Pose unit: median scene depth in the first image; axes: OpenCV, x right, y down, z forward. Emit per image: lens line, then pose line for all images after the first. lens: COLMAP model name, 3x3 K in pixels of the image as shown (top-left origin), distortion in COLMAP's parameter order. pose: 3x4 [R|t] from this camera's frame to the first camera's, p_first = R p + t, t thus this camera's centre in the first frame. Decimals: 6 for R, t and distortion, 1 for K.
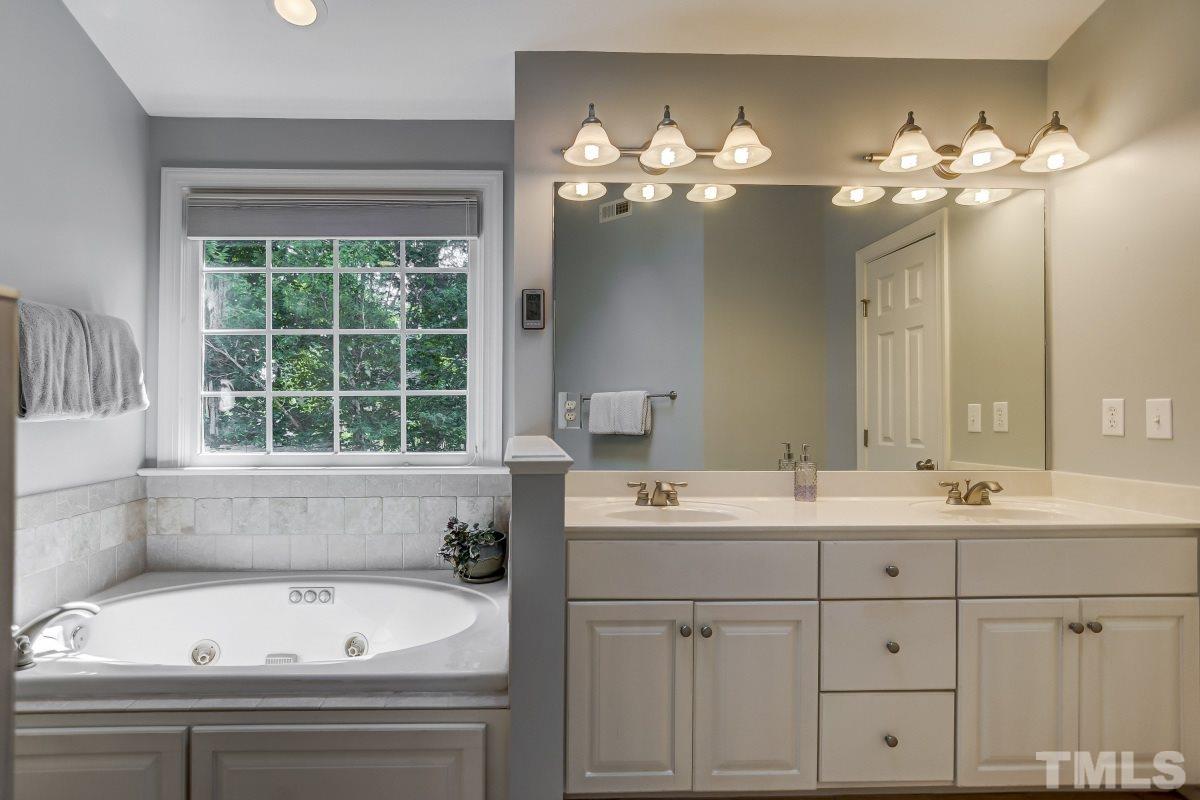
lens RADIAL K [[579.8, 0, 600.0], [0, 579.8, 400.0], [0, 0, 1]] dist [0.000896, 0.000436]
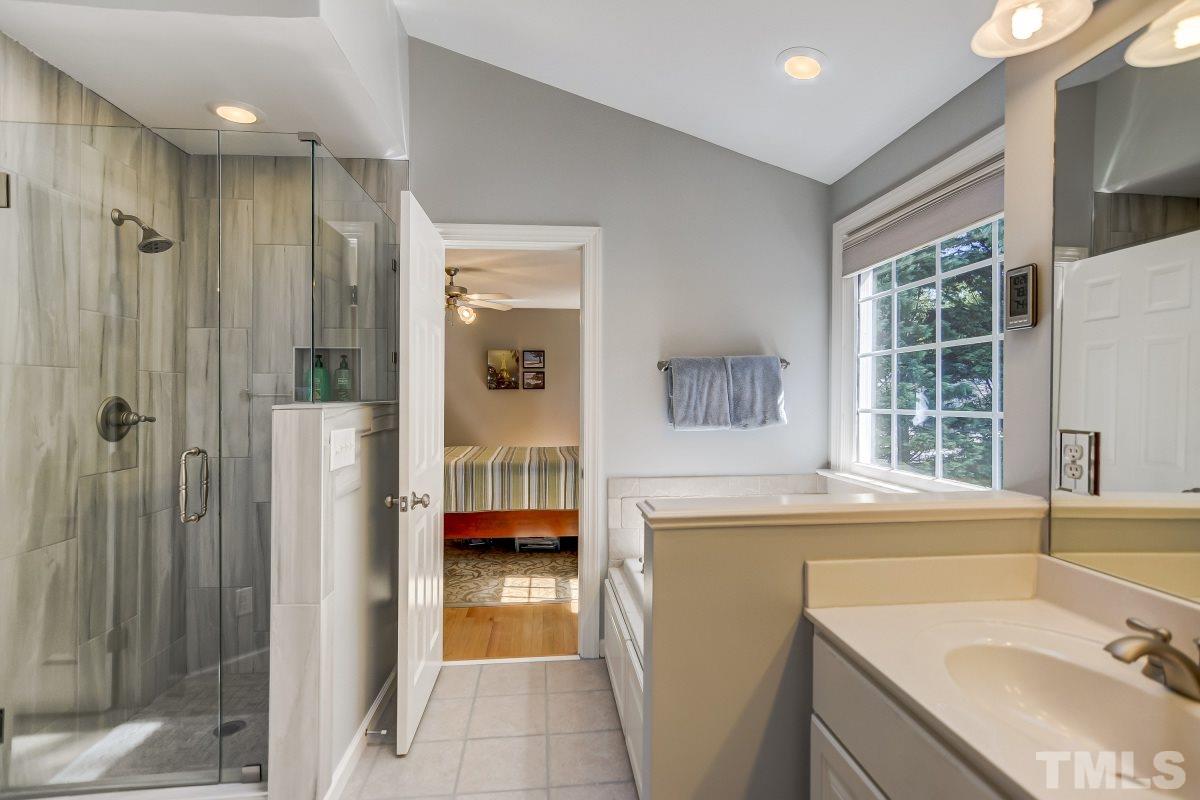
lens RADIAL K [[579.8, 0, 600.0], [0, 579.8, 400.0], [0, 0, 1]] dist [0.000896, 0.000436]
pose [[0.073479, 0.009430, -0.997252, 0.489733], [0.005381, 0.999937, 0.009852, -0.053319], [0.997282, -0.006090, 0.073424, 0.488597]]
